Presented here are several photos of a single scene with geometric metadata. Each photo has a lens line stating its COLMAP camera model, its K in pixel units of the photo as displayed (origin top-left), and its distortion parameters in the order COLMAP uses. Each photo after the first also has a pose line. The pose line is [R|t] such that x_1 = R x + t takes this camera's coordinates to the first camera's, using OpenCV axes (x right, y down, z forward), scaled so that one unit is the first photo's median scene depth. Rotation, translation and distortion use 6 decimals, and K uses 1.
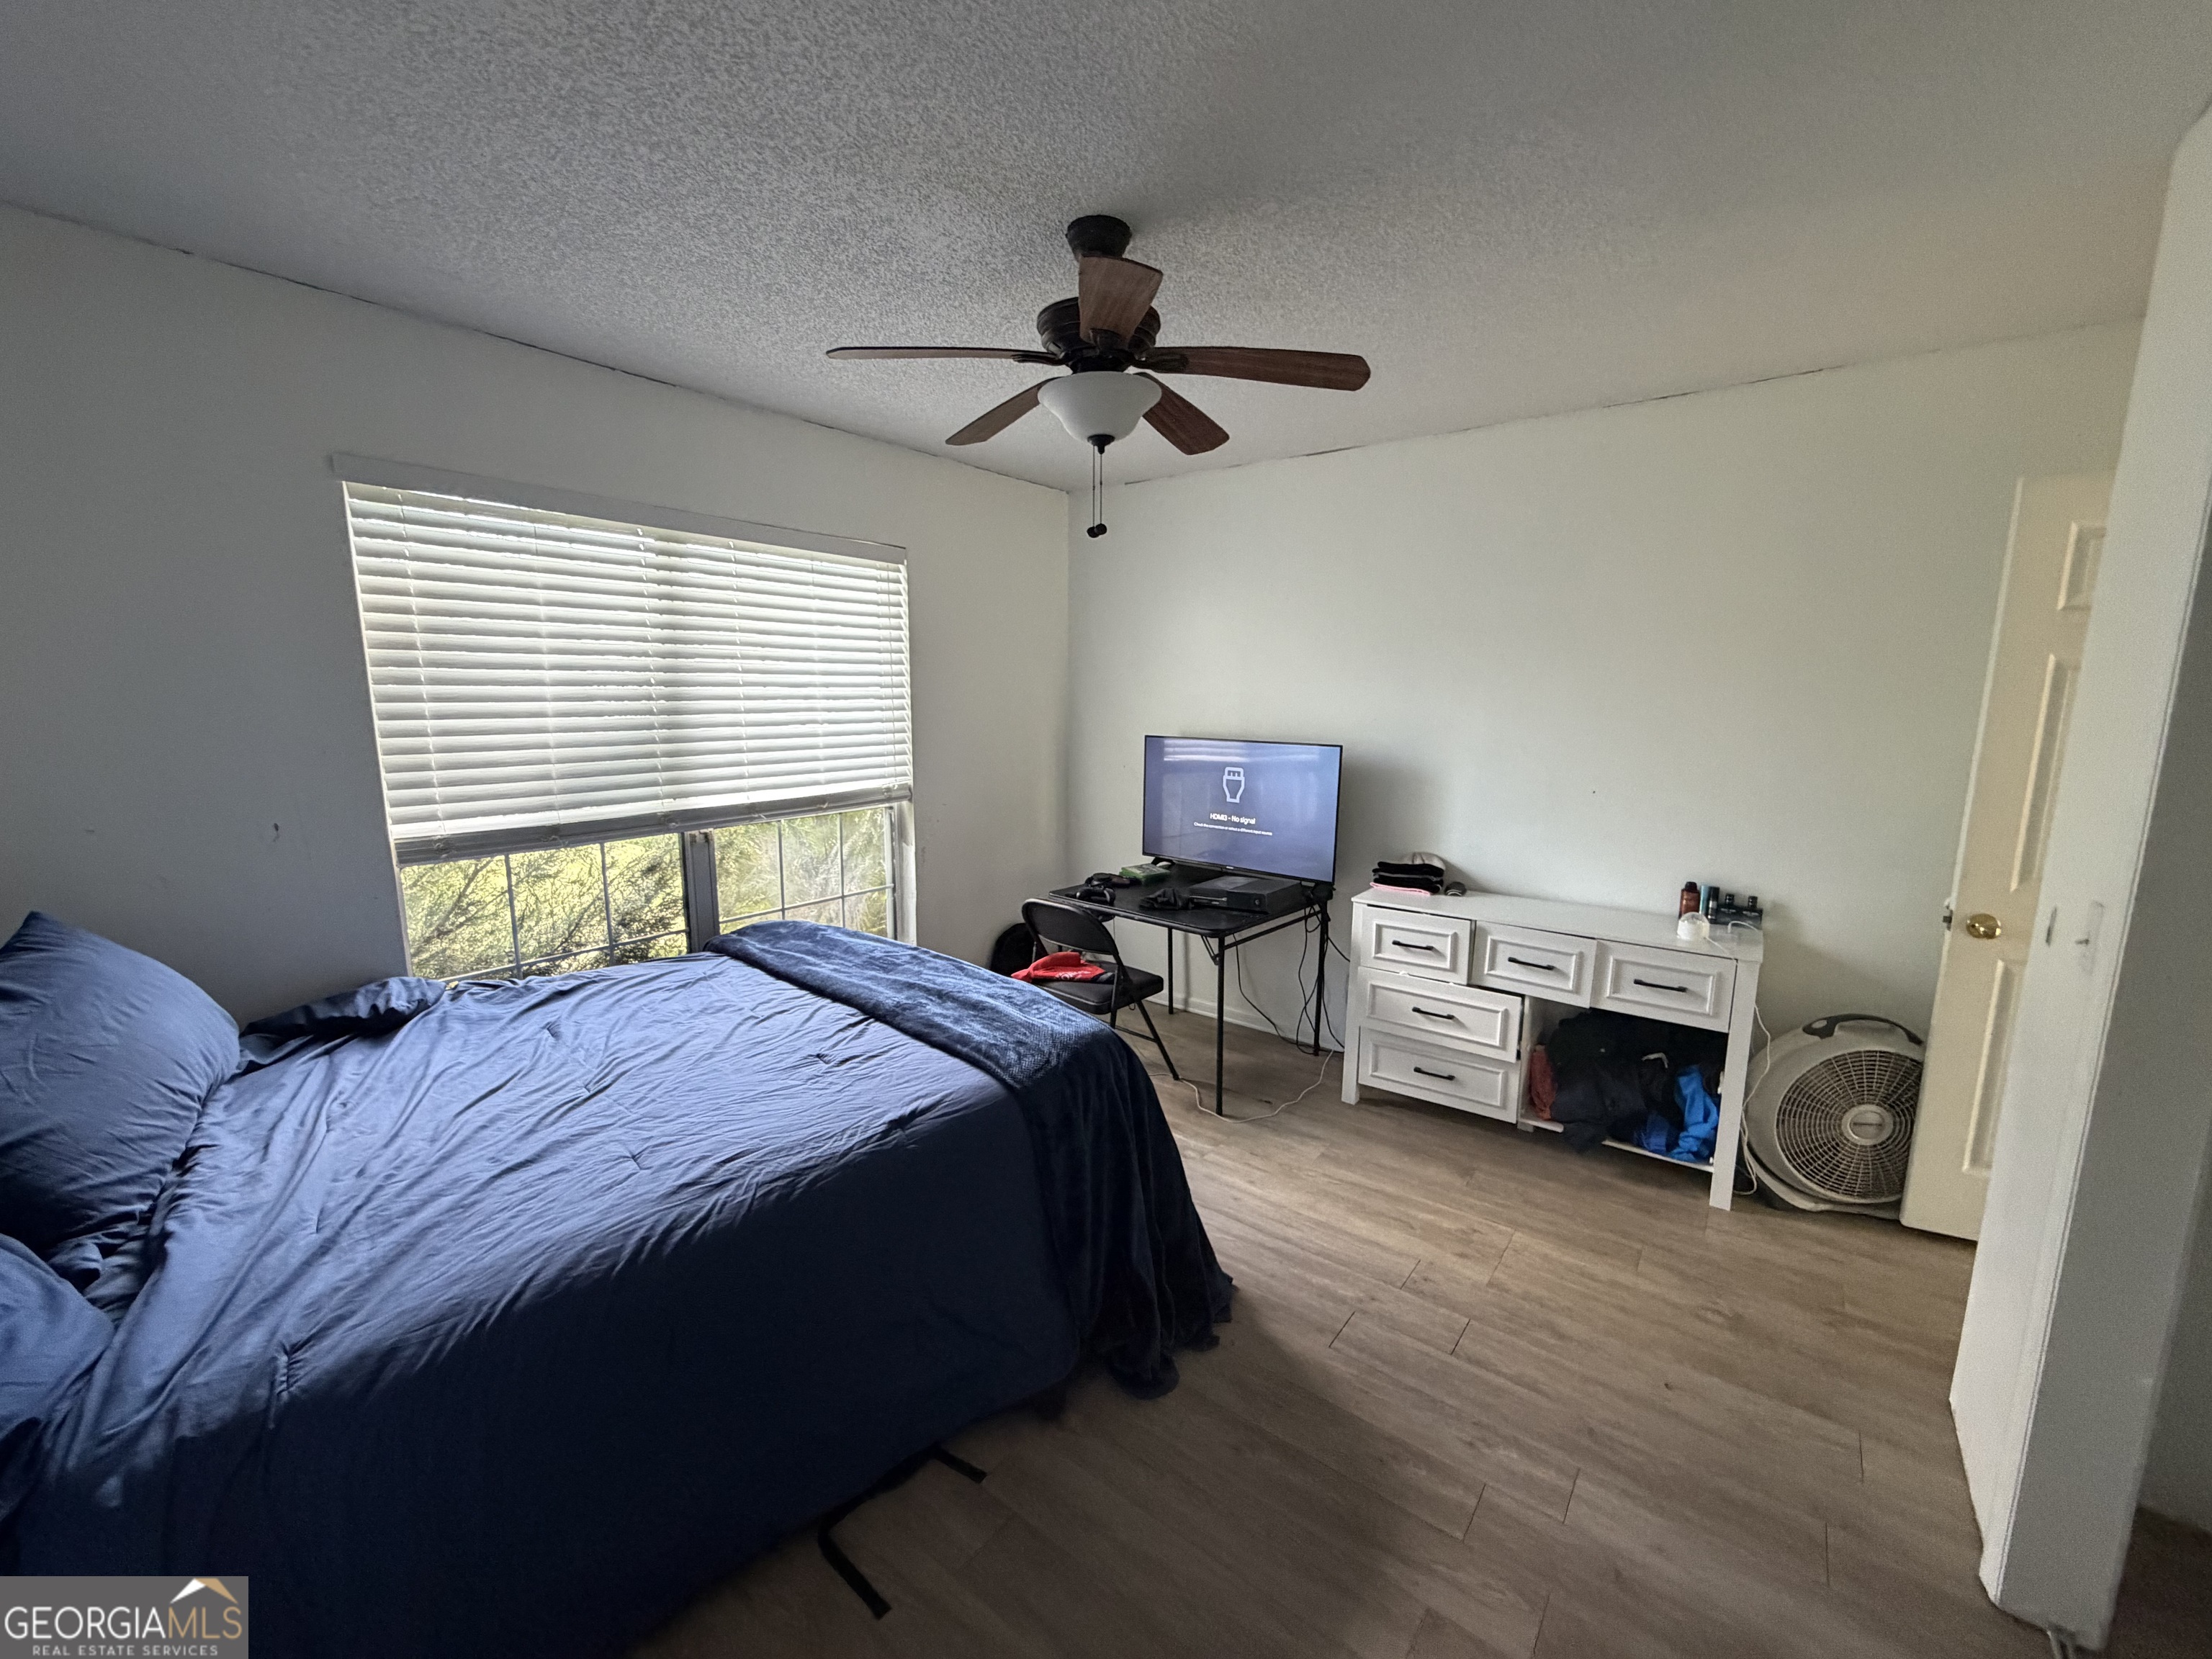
lens RADIAL K [[886.1, 0, 1103.6], [0, 886.1, 831.5], [0, 0, 1]] dist [-0.001376, -0.000095]
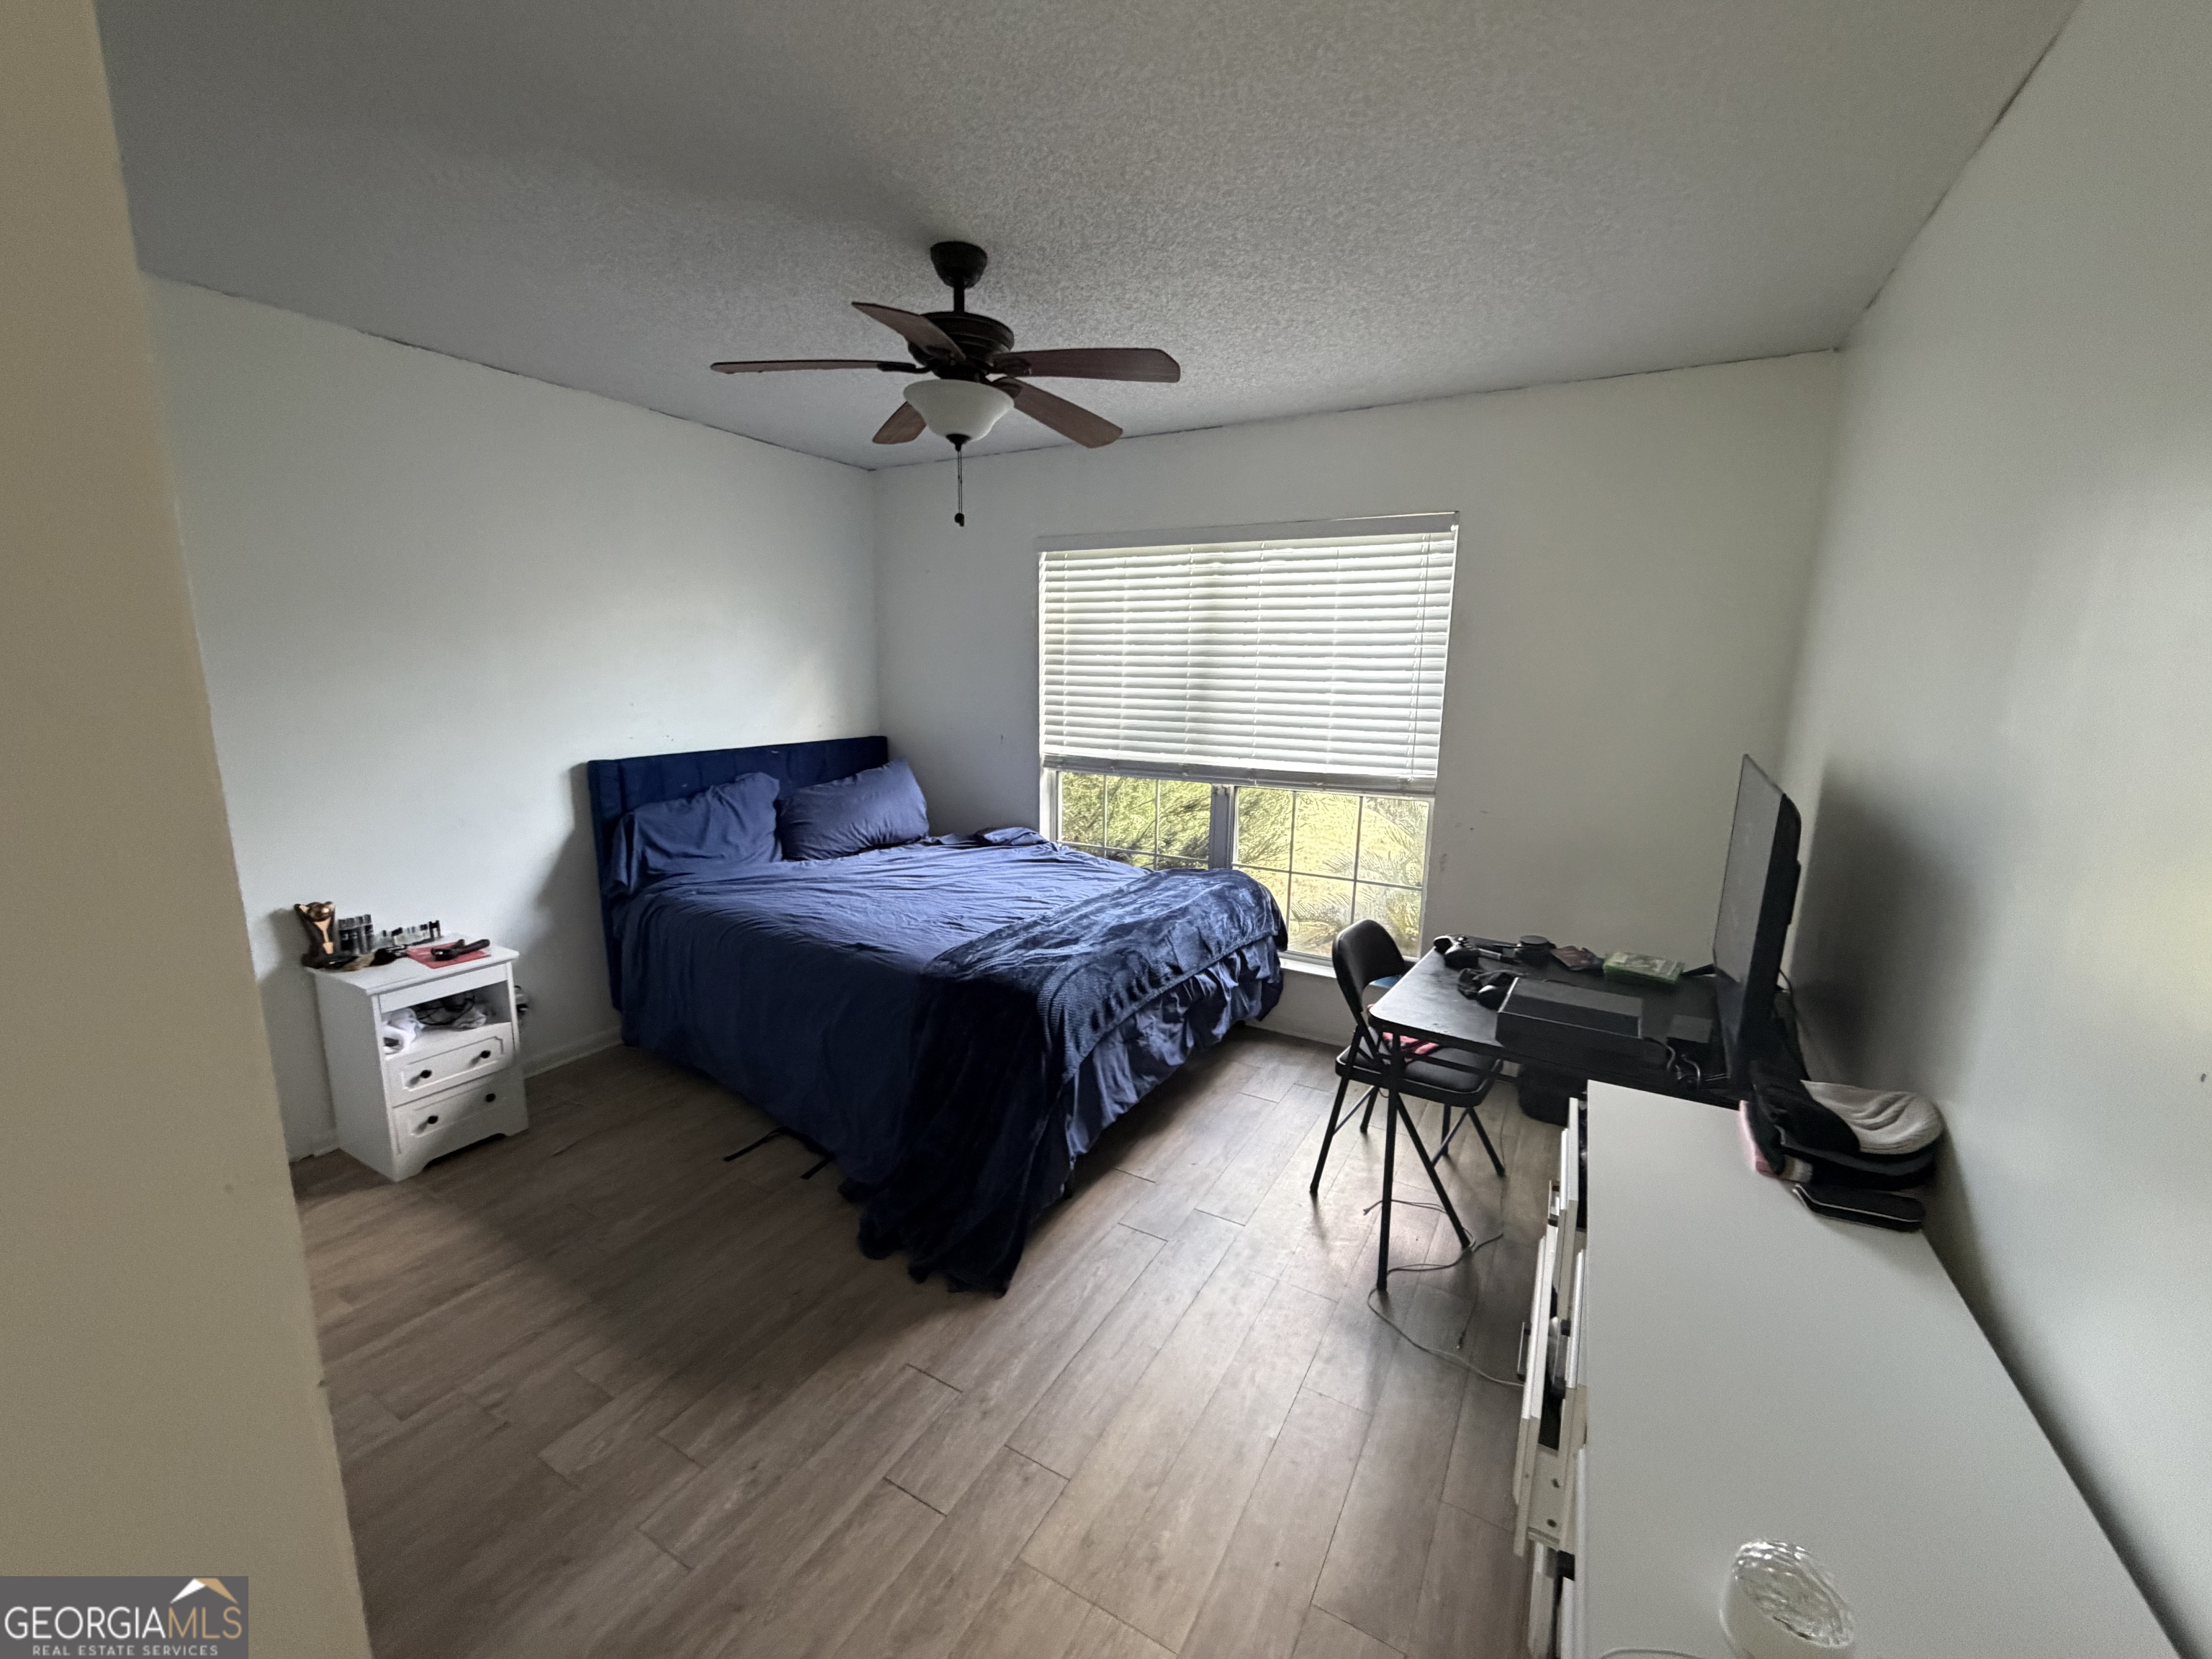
lens RADIAL K [[886.1, 0, 1104.2], [0, 886.1, 830.7], [0, 0, 1]] dist [-0.001376, -0.000095]
pose [[0.144874, 0.174195, -0.973996, 0.986636], [-0.174251, 0.973487, 0.148185, -0.125897], [0.973986, 0.148251, 0.171387, 0.863126]]
